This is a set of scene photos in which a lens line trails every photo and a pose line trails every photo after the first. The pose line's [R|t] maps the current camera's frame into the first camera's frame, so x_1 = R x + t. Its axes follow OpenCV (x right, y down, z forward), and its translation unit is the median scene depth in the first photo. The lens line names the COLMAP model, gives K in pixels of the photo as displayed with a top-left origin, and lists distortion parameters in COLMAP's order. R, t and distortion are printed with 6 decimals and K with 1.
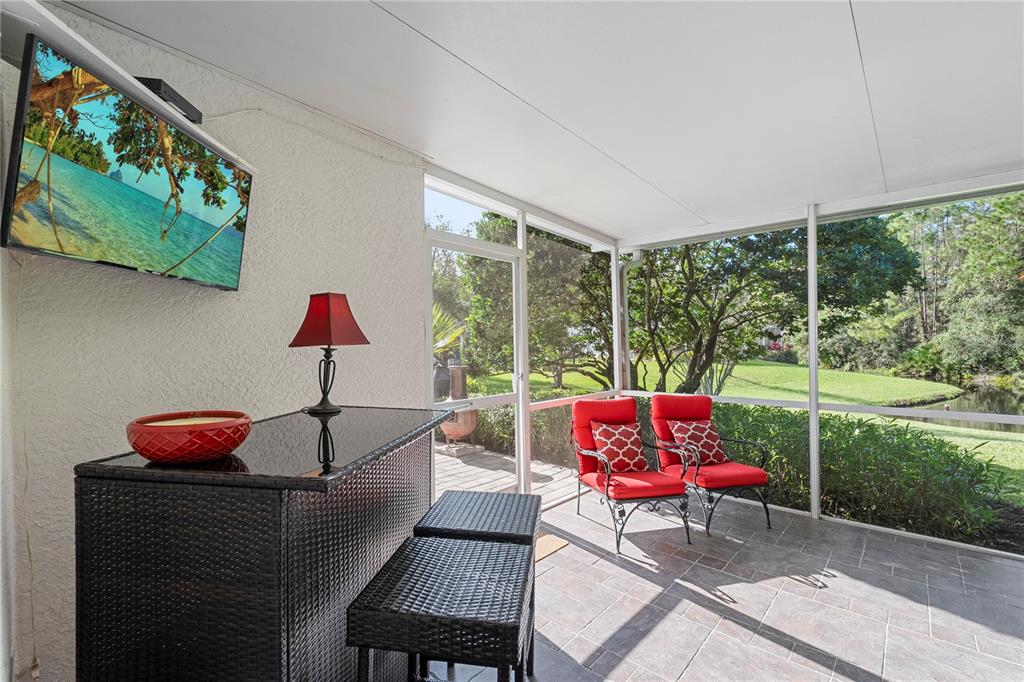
lens RADIAL K [[448.5, 0, 504.5], [0, 448.5, 342.5], [0, 0, 1]] dist [-0.010849, 0.002867]
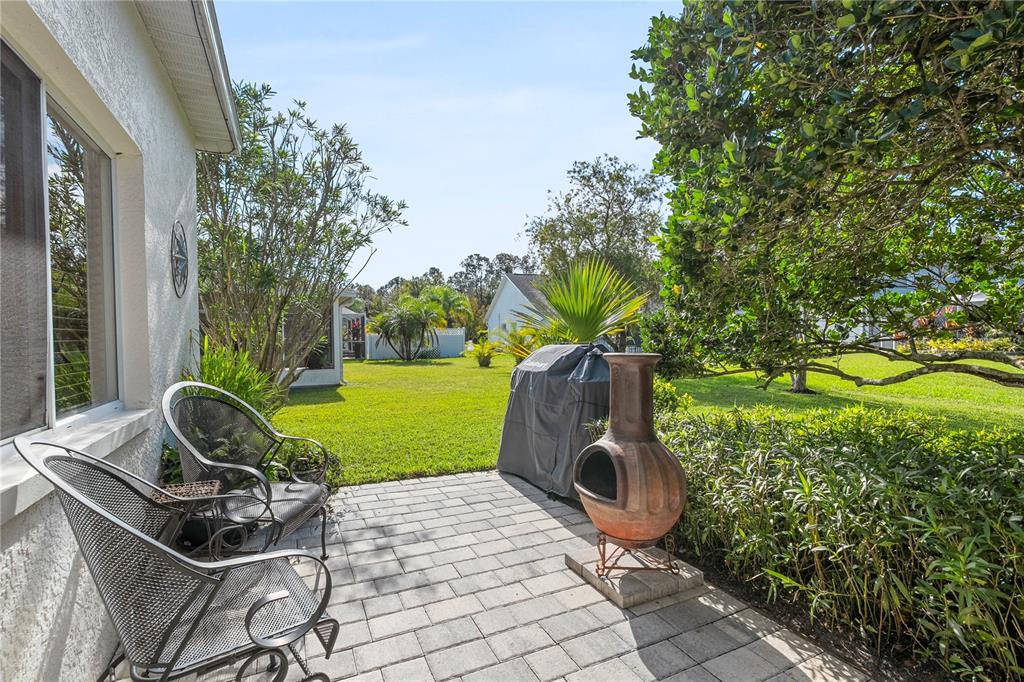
lens RADIAL K [[448.5, 0, 510.5], [0, 448.5, 334.5], [0, 0, 1]] dist [-0.010849, 0.002867]
pose [[0.927622, 0.006657, -0.373461, -0.041737], [-0.003103, 0.999944, 0.010118, 0.024964], [0.373508, -0.008227, 0.927591, 0.450135]]
